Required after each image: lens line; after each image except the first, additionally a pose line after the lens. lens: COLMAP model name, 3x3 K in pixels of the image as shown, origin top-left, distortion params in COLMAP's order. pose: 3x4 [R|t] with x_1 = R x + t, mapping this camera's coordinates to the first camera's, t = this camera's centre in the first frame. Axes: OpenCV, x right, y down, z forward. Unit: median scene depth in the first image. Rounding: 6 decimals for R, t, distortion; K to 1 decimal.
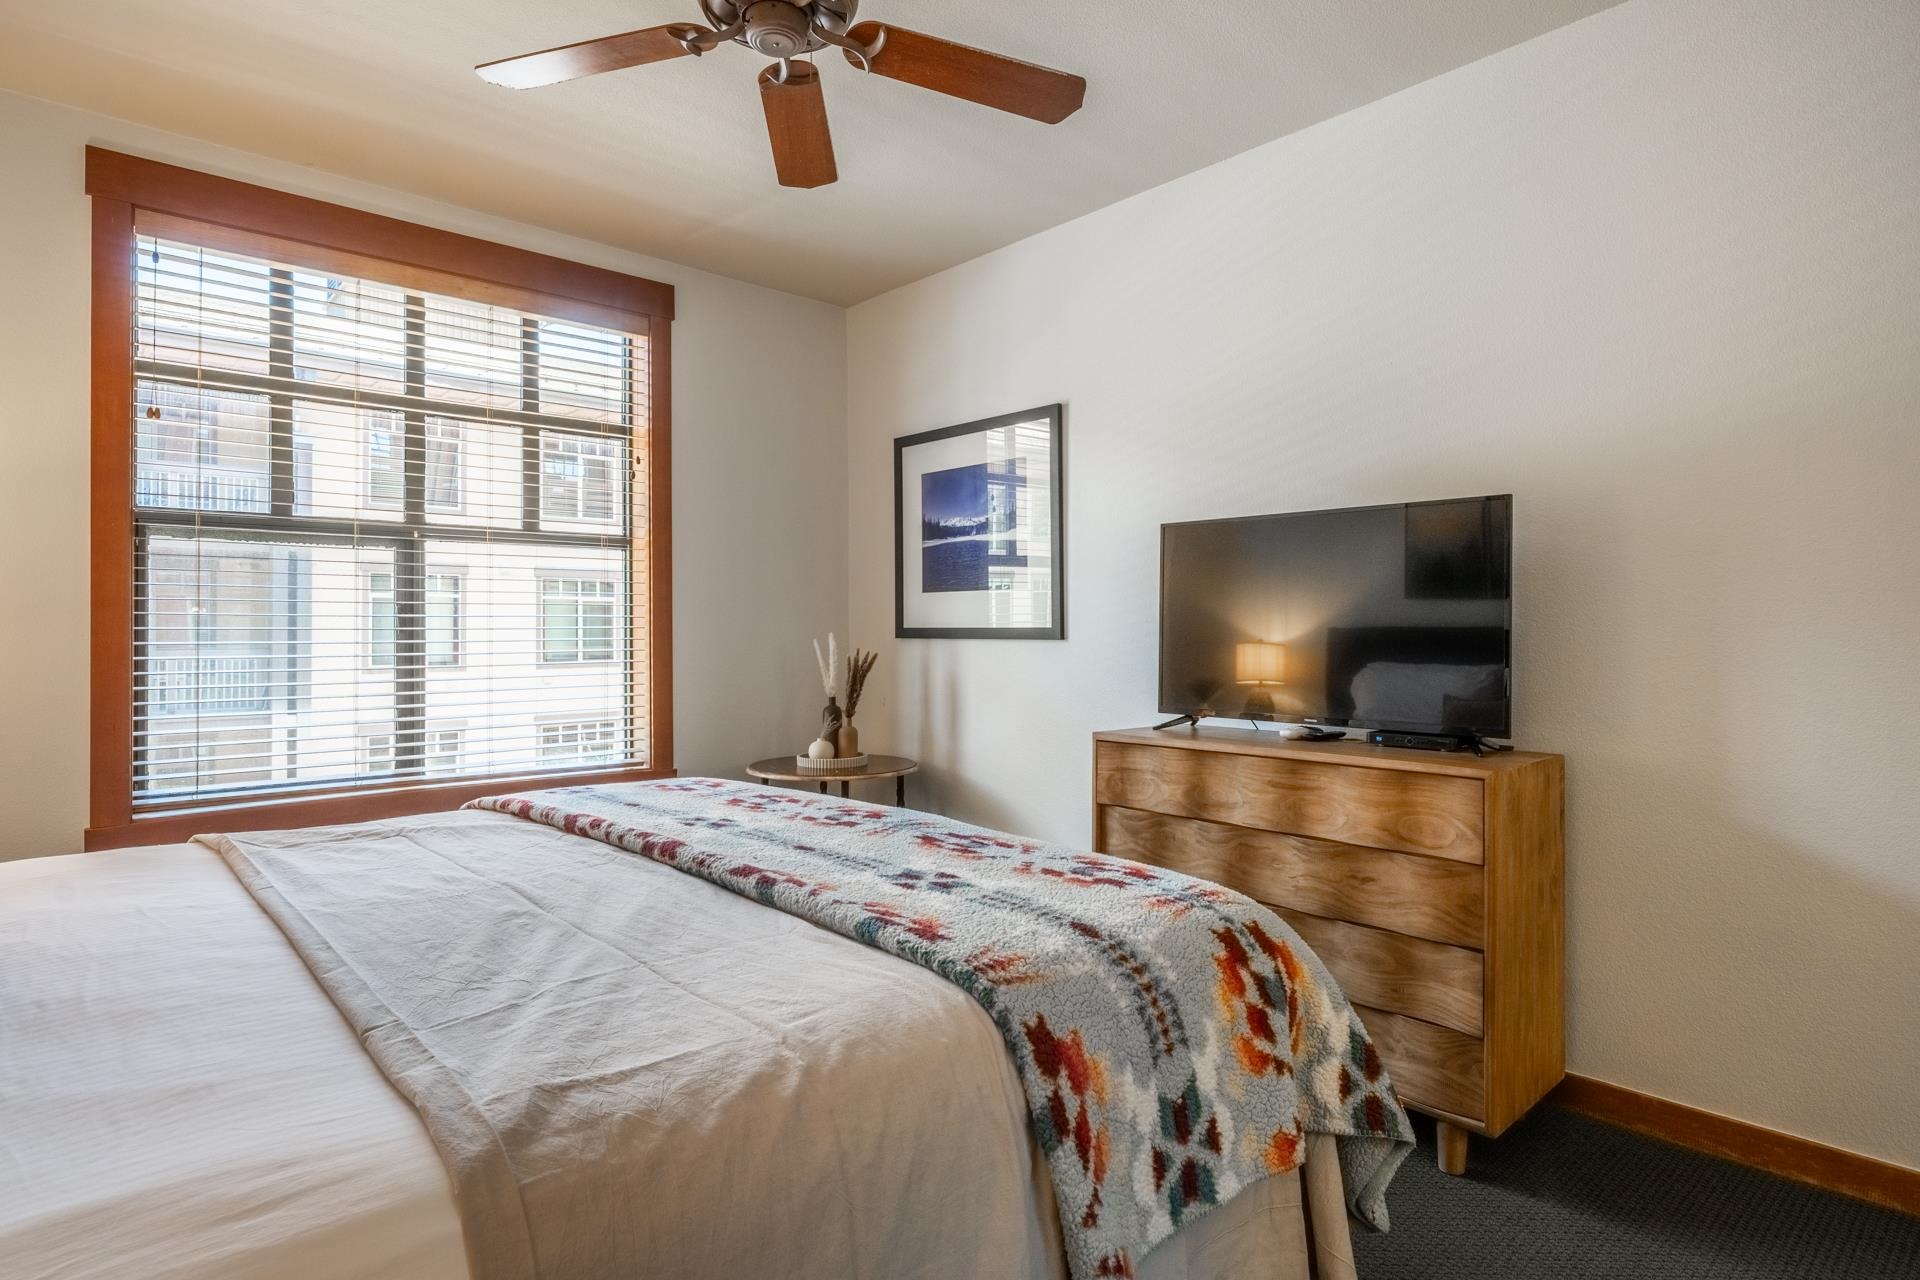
lens RADIAL K [[1023.0, 0, 961.1], [0, 1023.0, 629.6], [0, 0, 1]] dist [-0.003433, -0.001005]
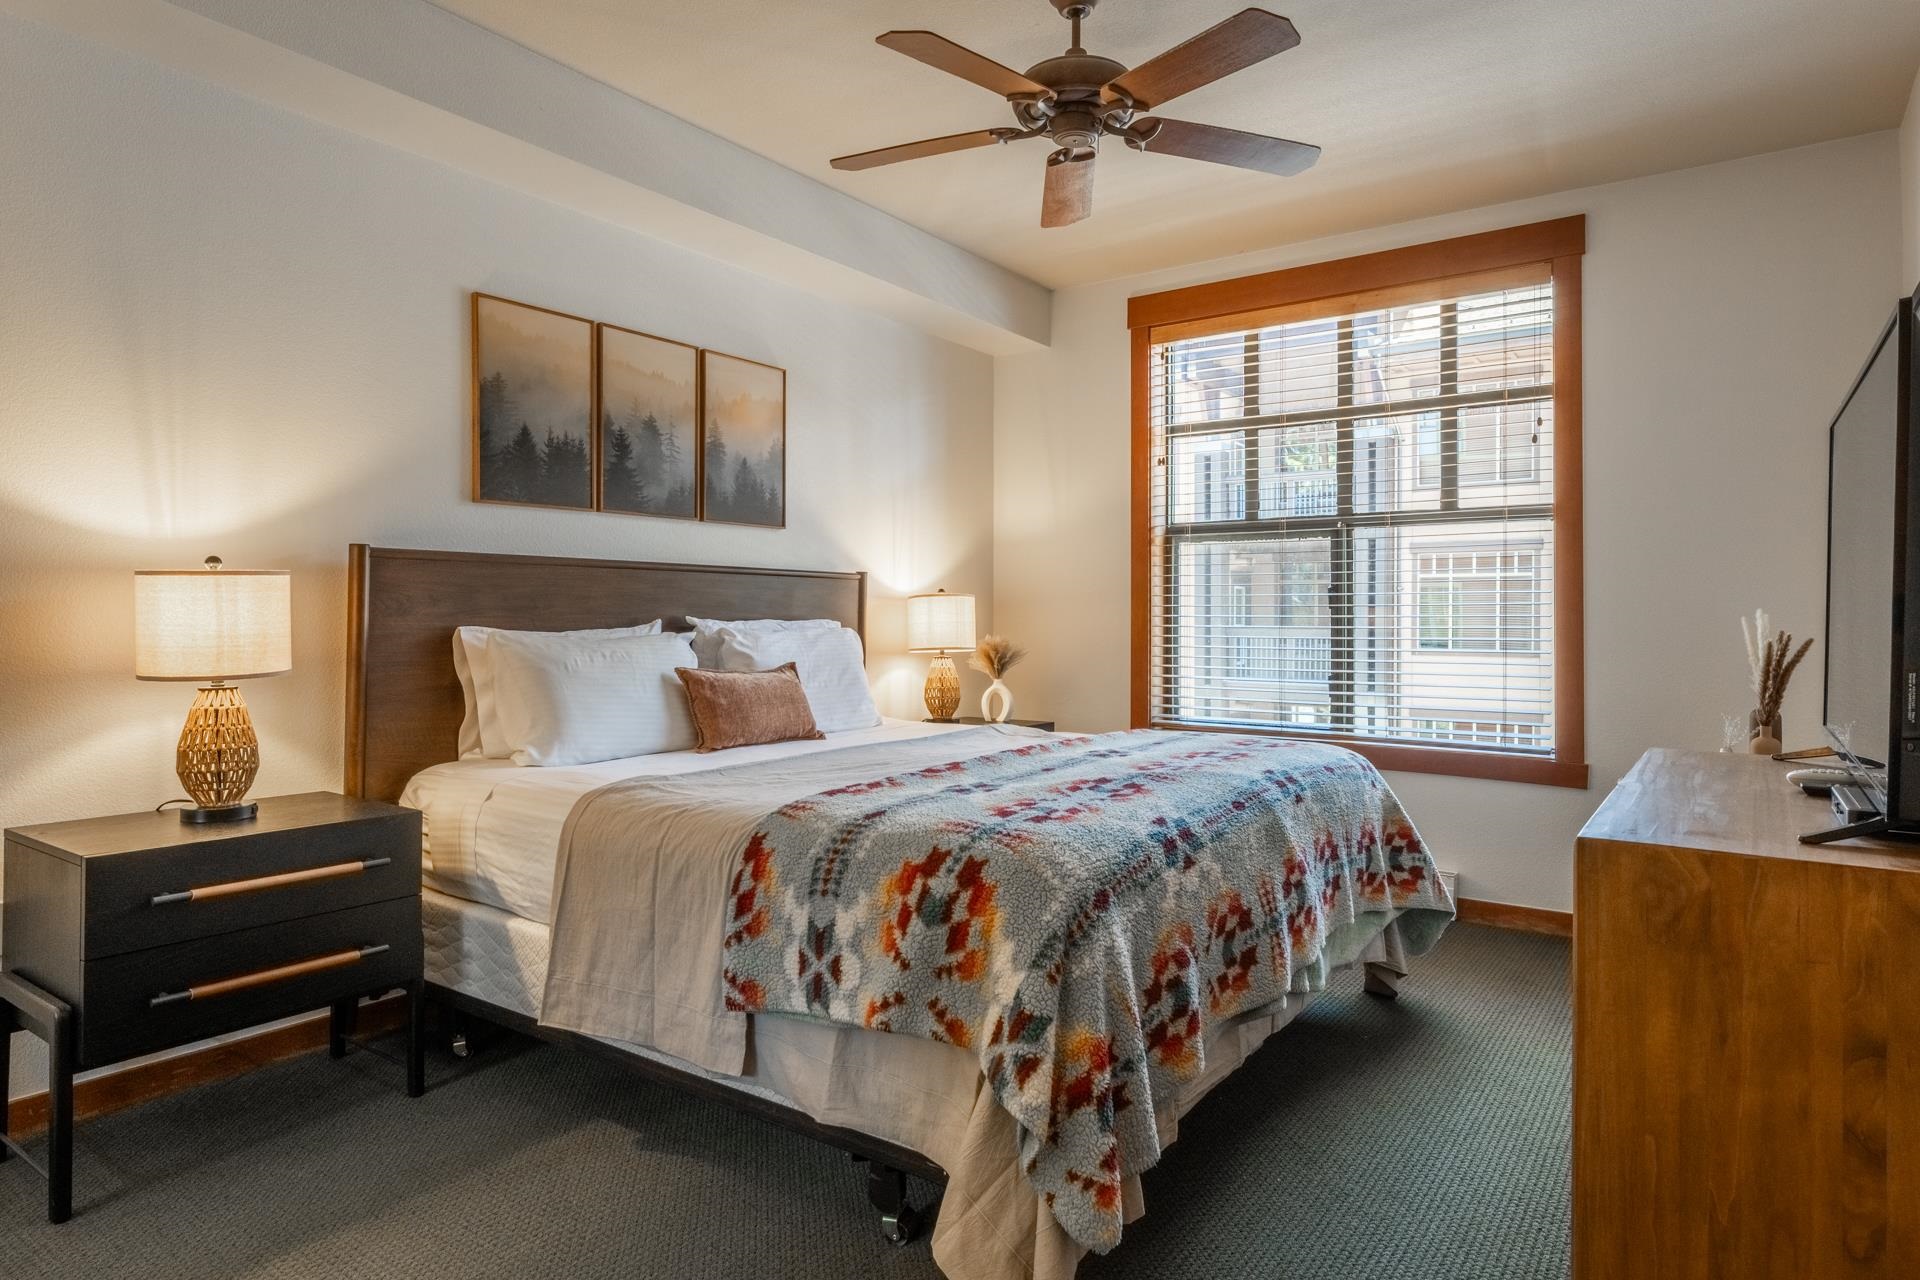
lens RADIAL K [[1129.7, 0, 959.2], [0, 1129.7, 610.2], [0, 0, 1]] dist [0.000312, -0.000028]
pose [[0.197578, -0.001191, -0.980287, 0.646888], [-0.001160, 0.999998, -0.001449, 0.007126], [0.980287, 0.001424, 0.197576, 0.317412]]
